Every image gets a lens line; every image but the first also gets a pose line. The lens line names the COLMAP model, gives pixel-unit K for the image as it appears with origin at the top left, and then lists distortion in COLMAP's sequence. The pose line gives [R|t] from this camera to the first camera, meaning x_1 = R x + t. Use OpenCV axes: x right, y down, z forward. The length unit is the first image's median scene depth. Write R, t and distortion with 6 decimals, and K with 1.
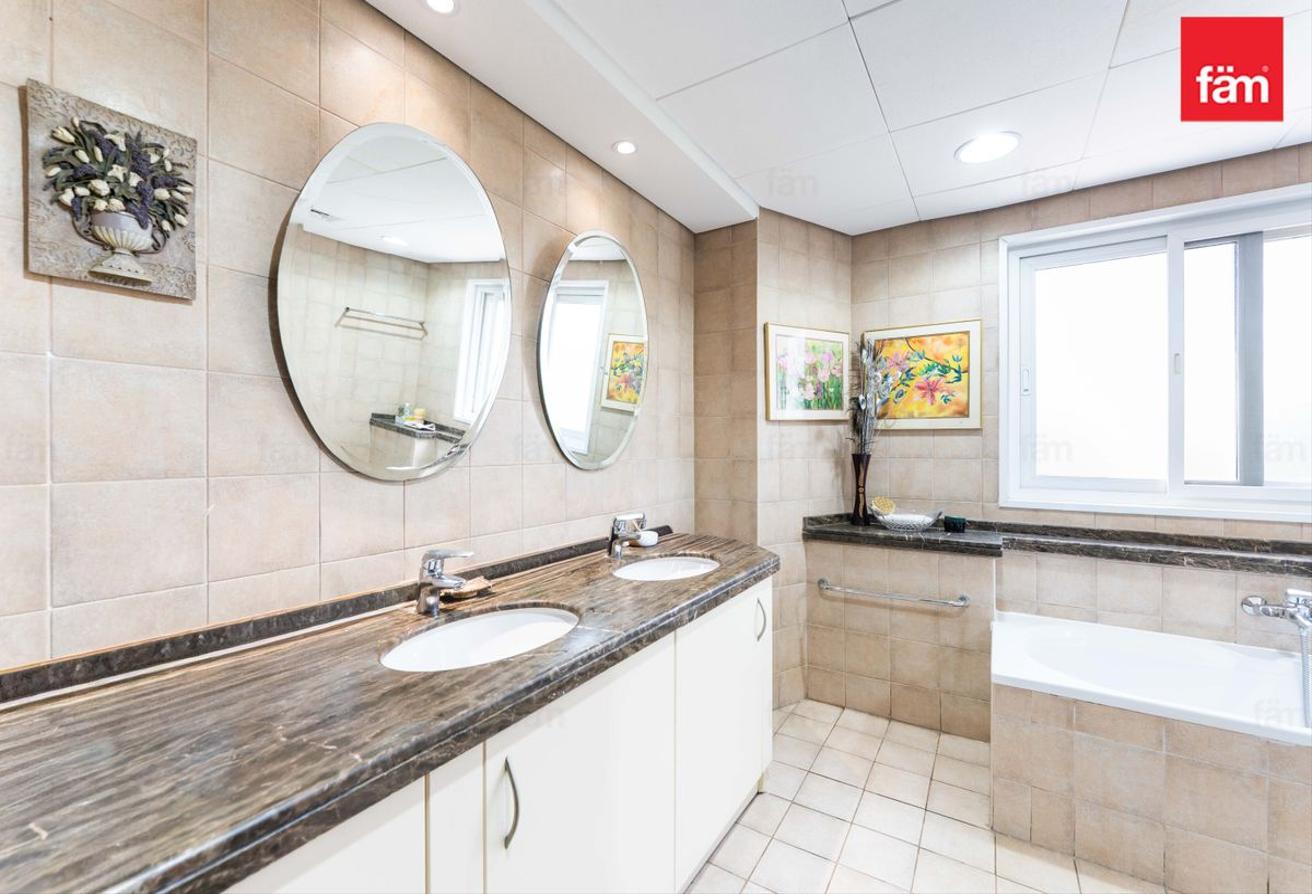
lens RADIAL K [[533.7, 0, 655.3], [0, 533.7, 444.3], [0, 0, 1]] dist [0.000456, -0.000684]
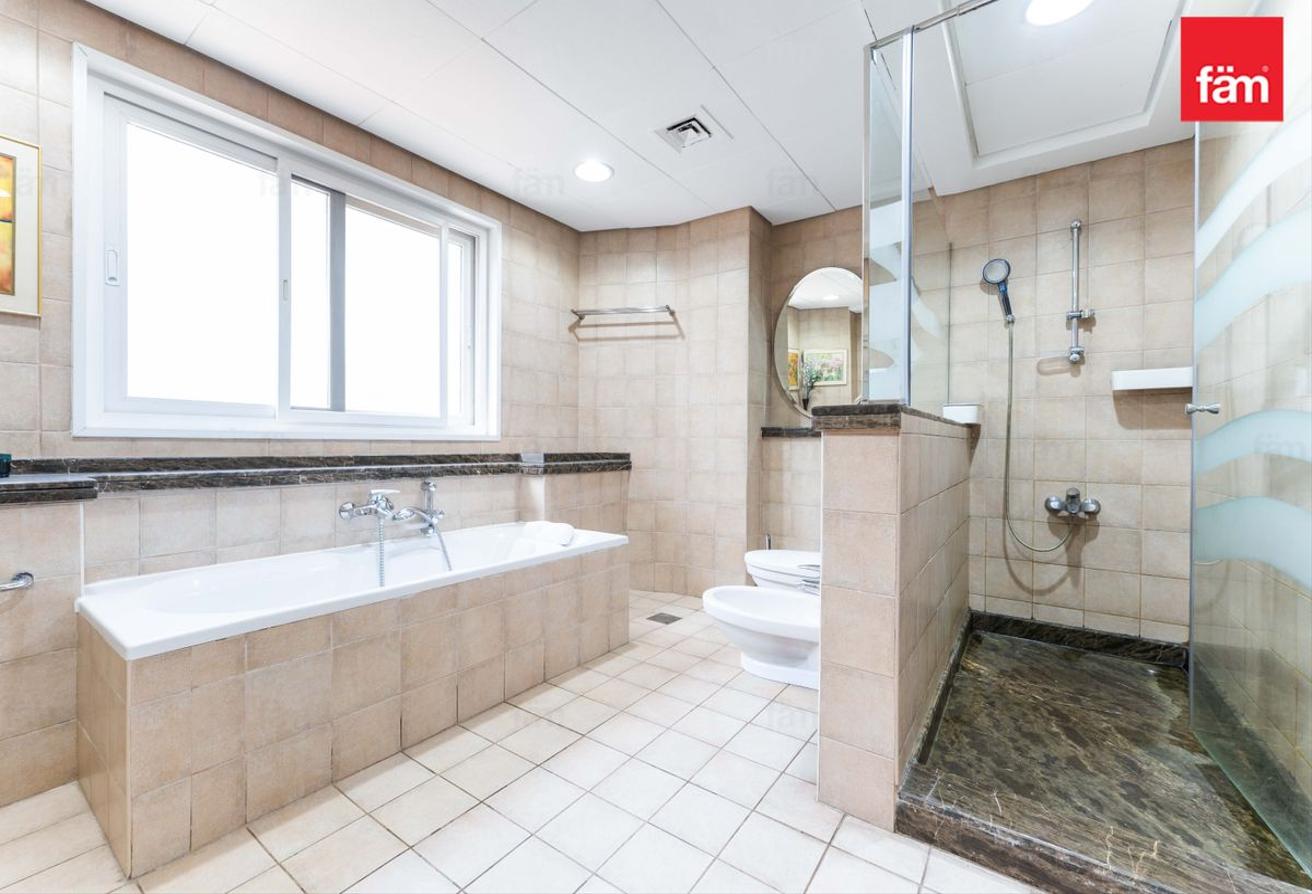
lens RADIAL K [[533.7, 0, 655.1], [0, 533.7, 445.1], [0, 0, 1]] dist [0.000456, -0.000684]
pose [[0.049667, -0.005547, 0.998750, -0.001047], [-0.007937, 0.999951, 0.005949, 0.133542], [-0.998734, -0.008223, 0.049621, 0.250121]]
